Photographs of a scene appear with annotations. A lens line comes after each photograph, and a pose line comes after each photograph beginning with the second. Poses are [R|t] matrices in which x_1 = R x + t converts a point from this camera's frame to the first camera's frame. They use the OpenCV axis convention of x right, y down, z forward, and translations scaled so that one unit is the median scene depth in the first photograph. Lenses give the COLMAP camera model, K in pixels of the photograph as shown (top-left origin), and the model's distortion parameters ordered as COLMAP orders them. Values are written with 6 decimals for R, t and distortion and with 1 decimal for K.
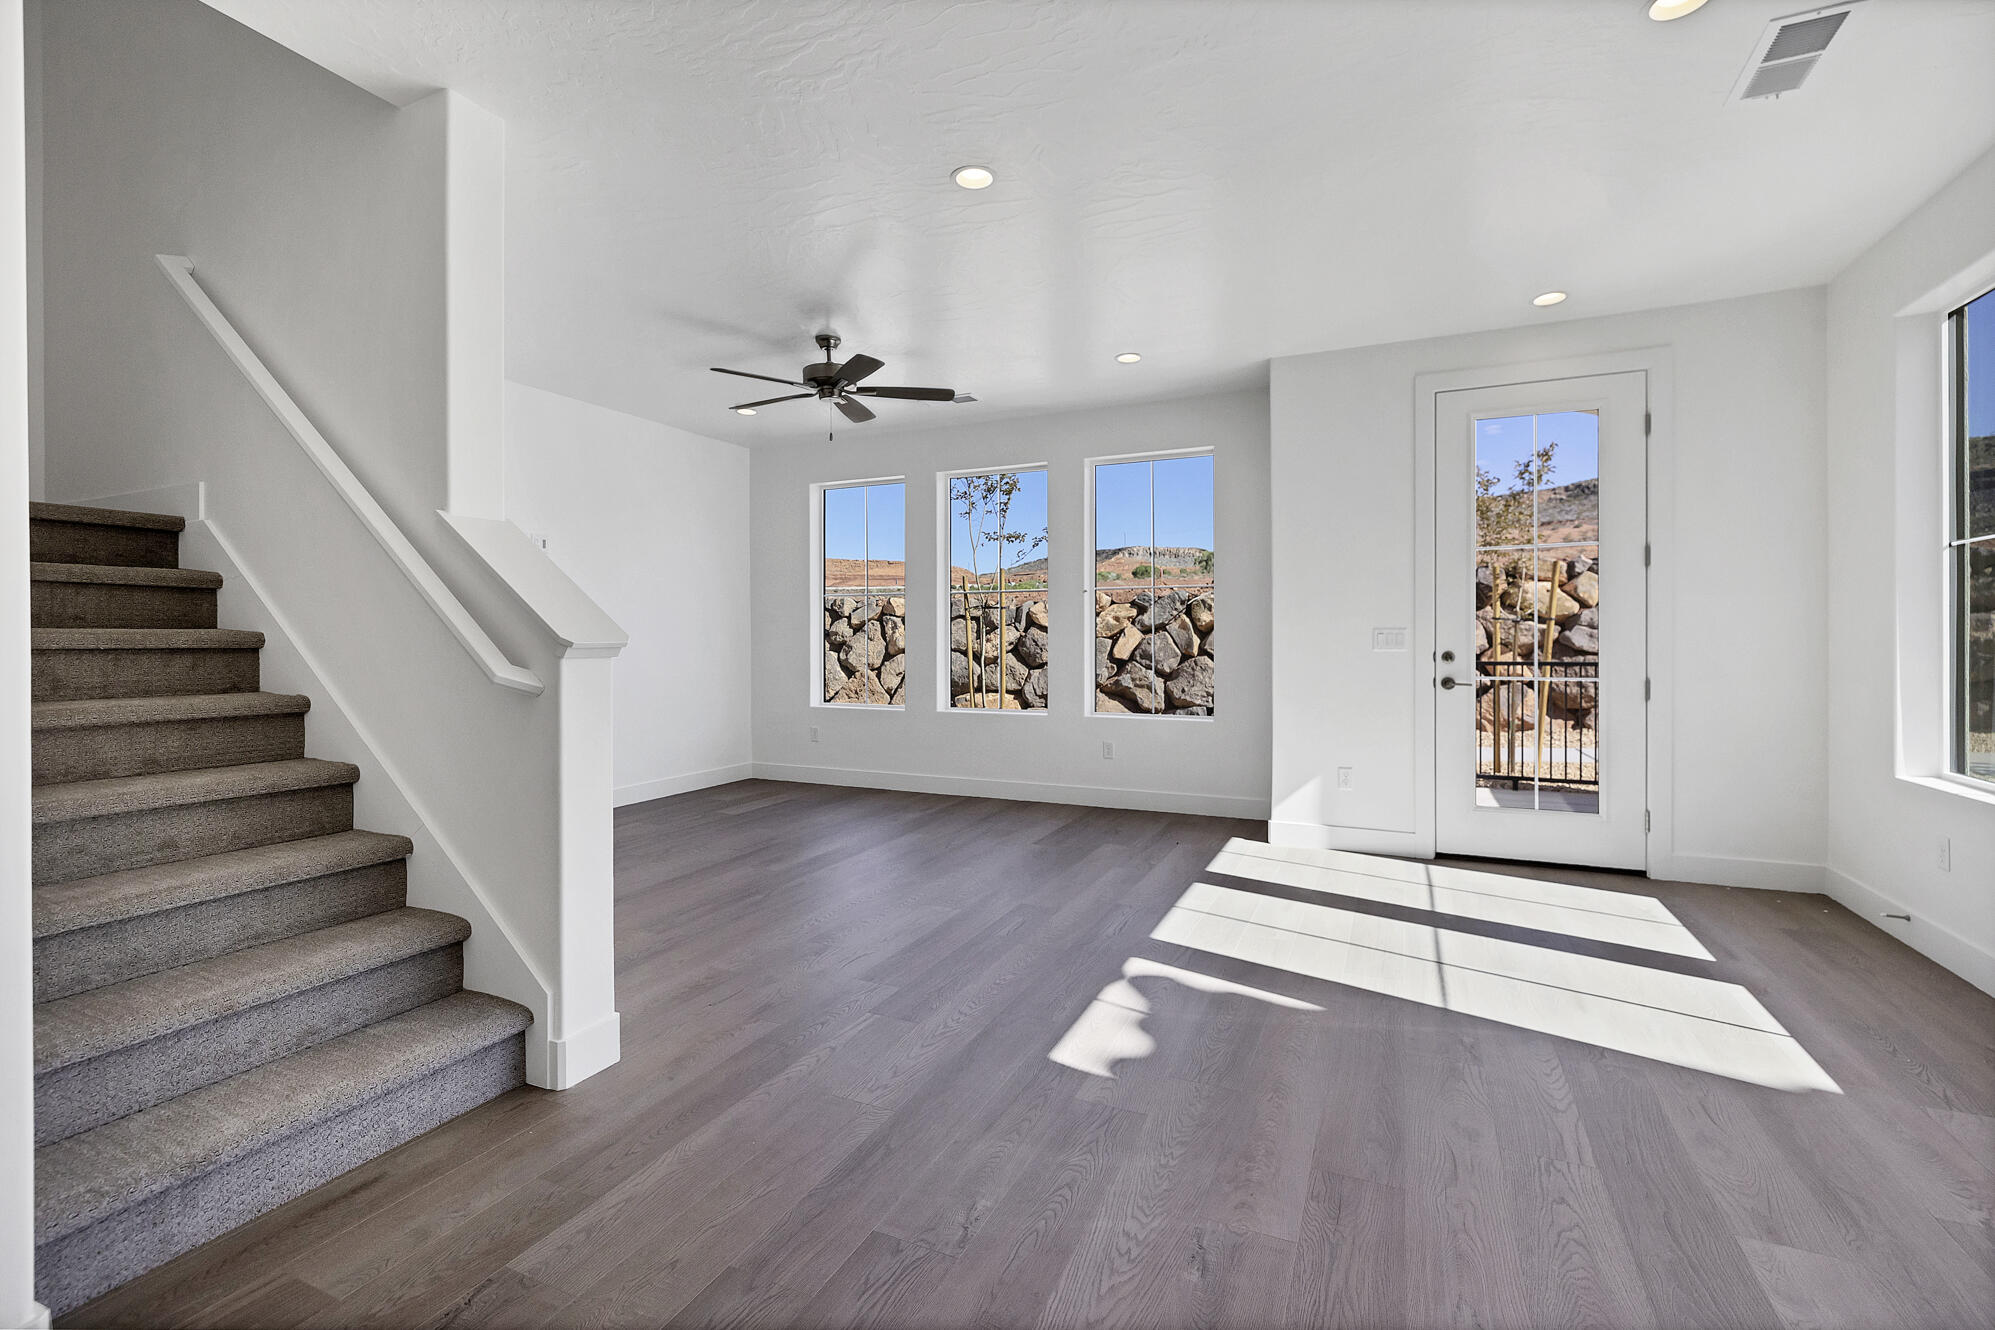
lens RADIAL K [[873.1, 0, 983.9], [0, 873.1, 651.2], [0, 0, 1]] dist [-0.001530, 0.001982]
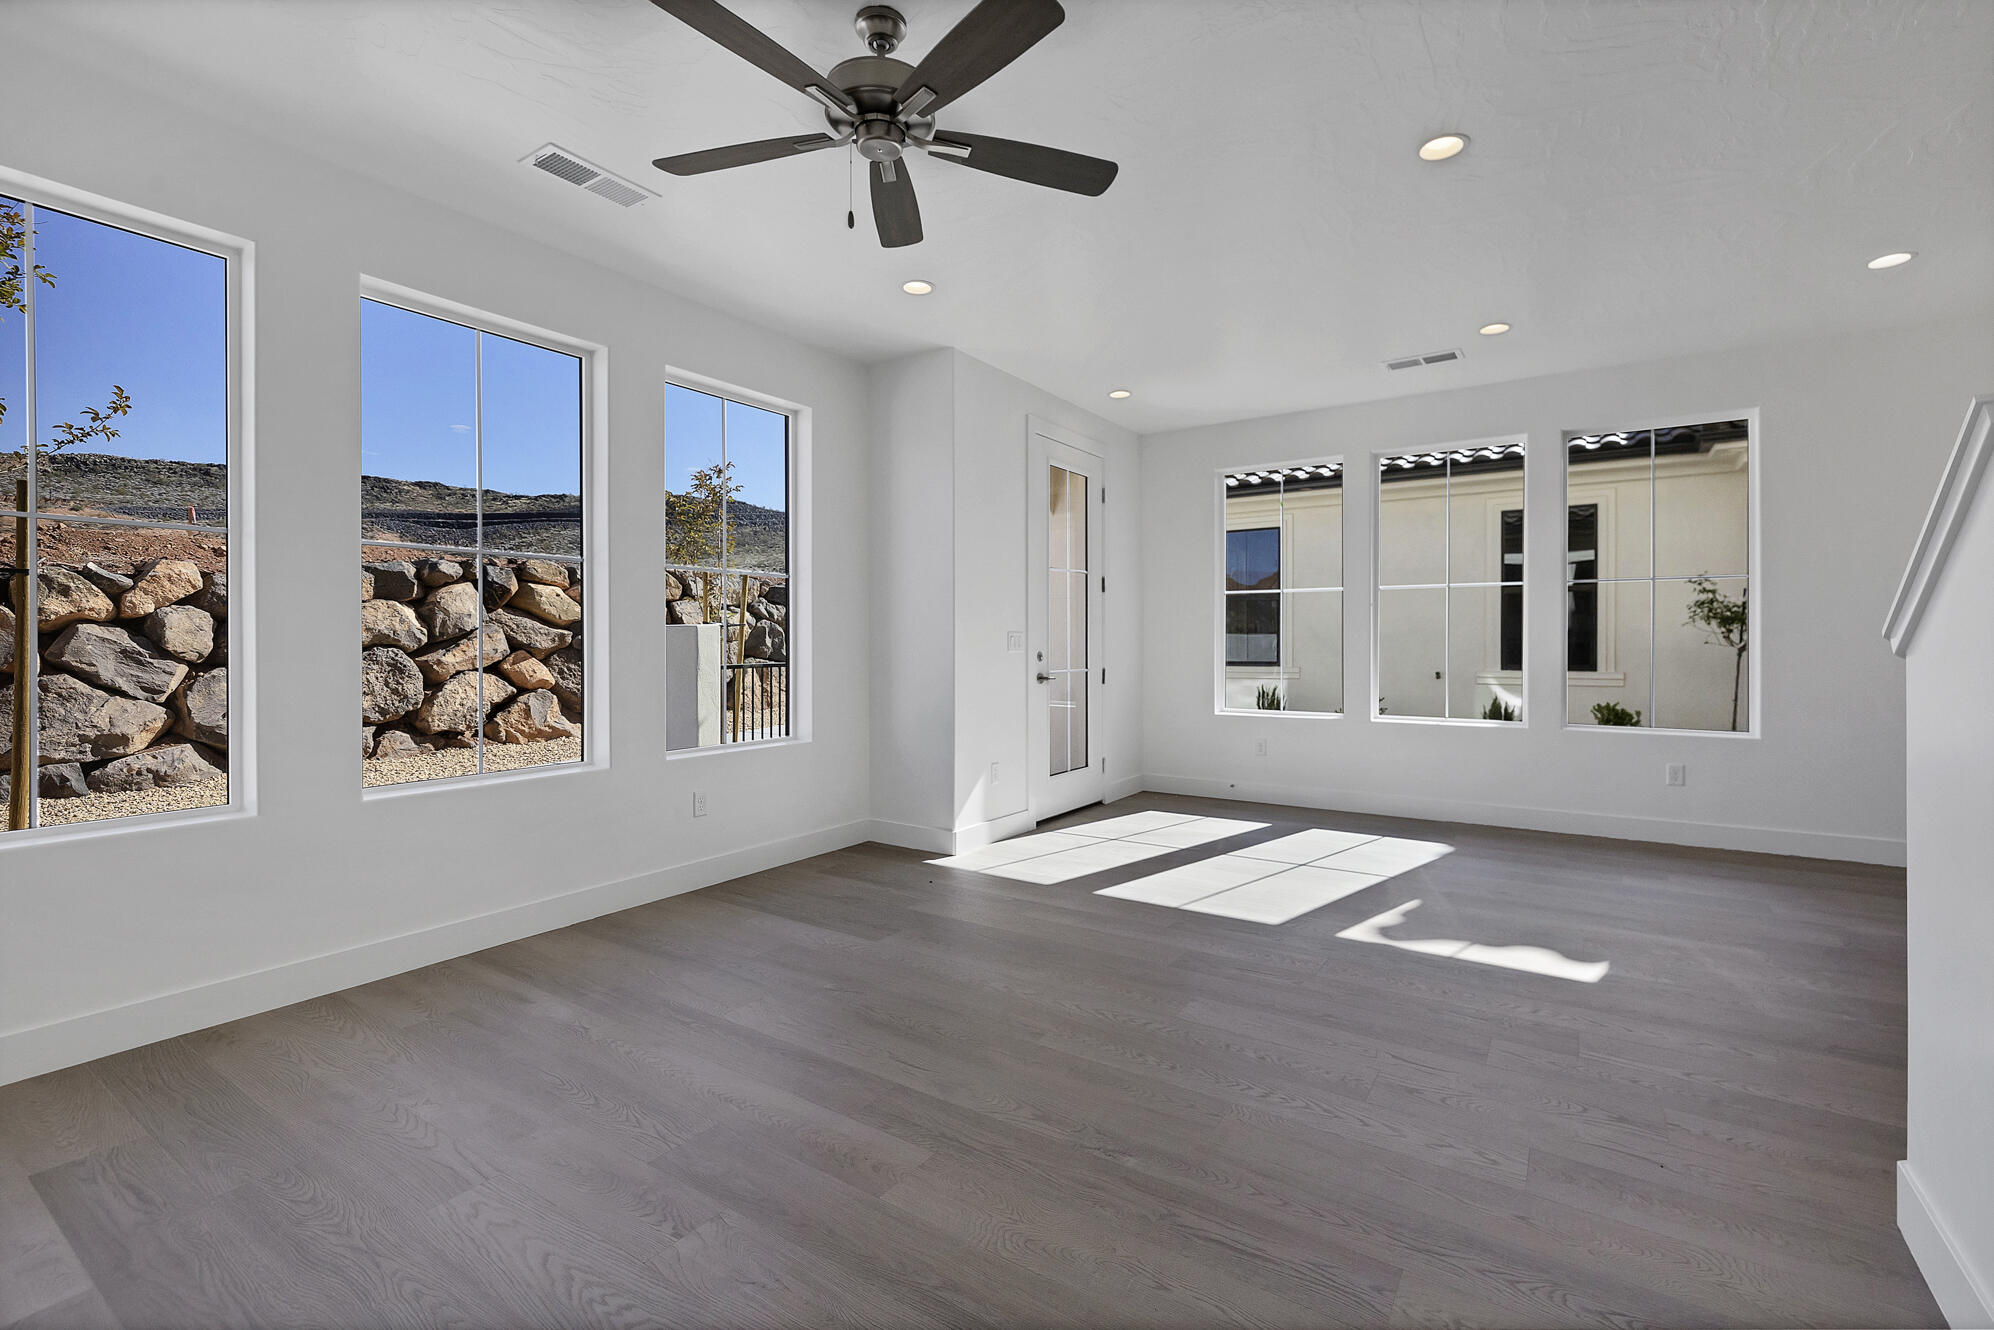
lens RADIAL K [[872.7, 0, 1024.7], [0, 872.7, 644.0], [0, 0, 1]] dist [-0.001530, 0.001982]
pose [[0.132639, 0.000485, 0.991164, -1.076324], [0.016183, 0.999866, -0.002655, -0.011447], [-0.991032, 0.016392, 0.132613, 1.419311]]
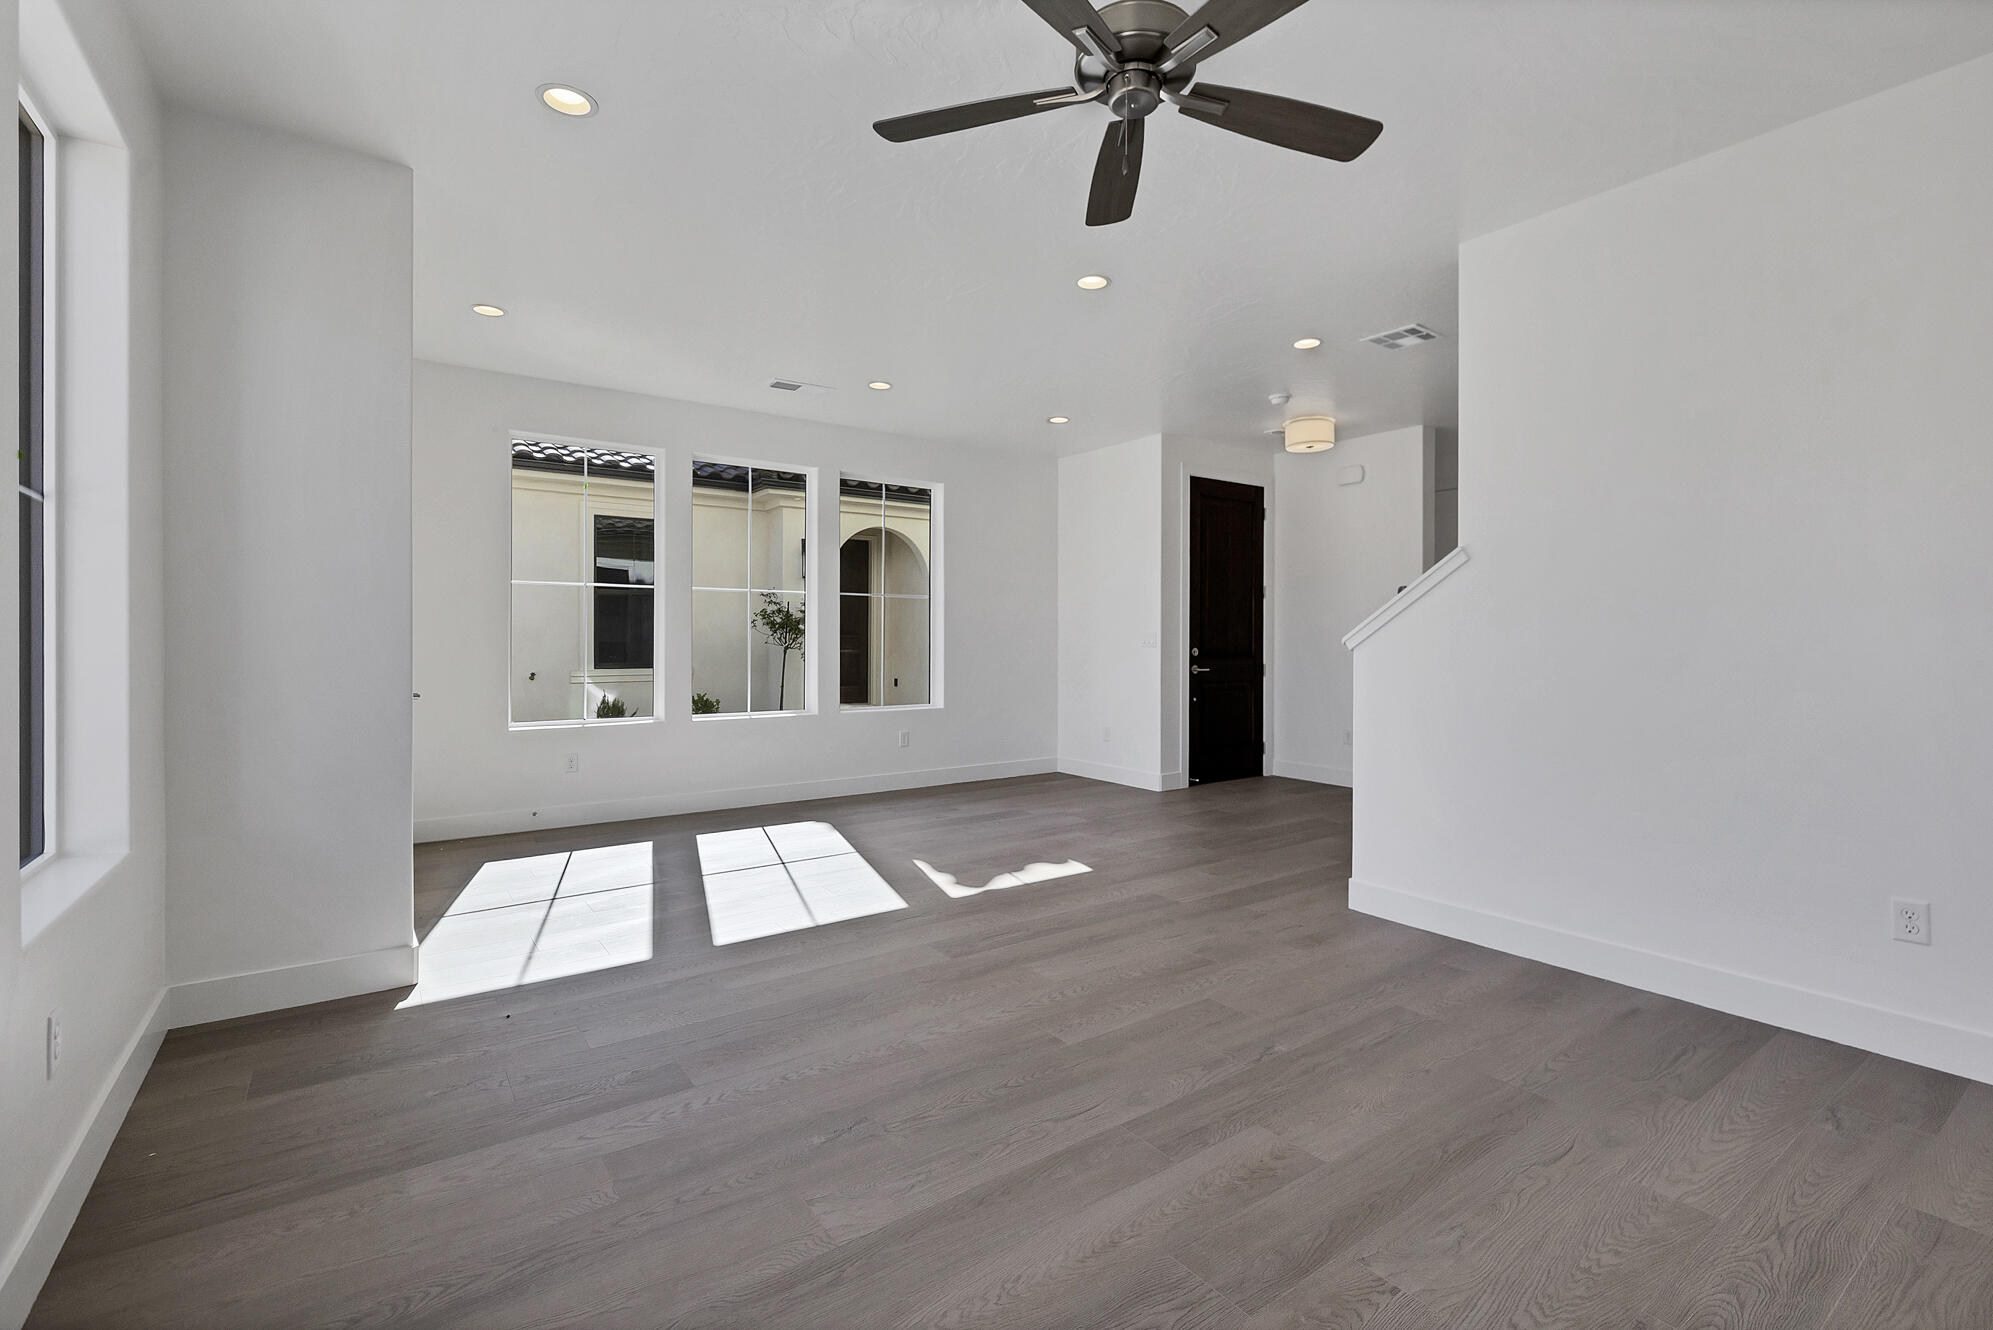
lens RADIAL K [[872.2, 0, 994.0], [0, 872.2, 651.9], [0, 0, 1]] dist [-0.001530, 0.001982]
pose [[-0.874650, -0.004647, 0.484733, -0.545665], [0.008161, 0.999671, 0.024309, -0.031671], [-0.484686, 0.025218, -0.874324, 2.359972]]
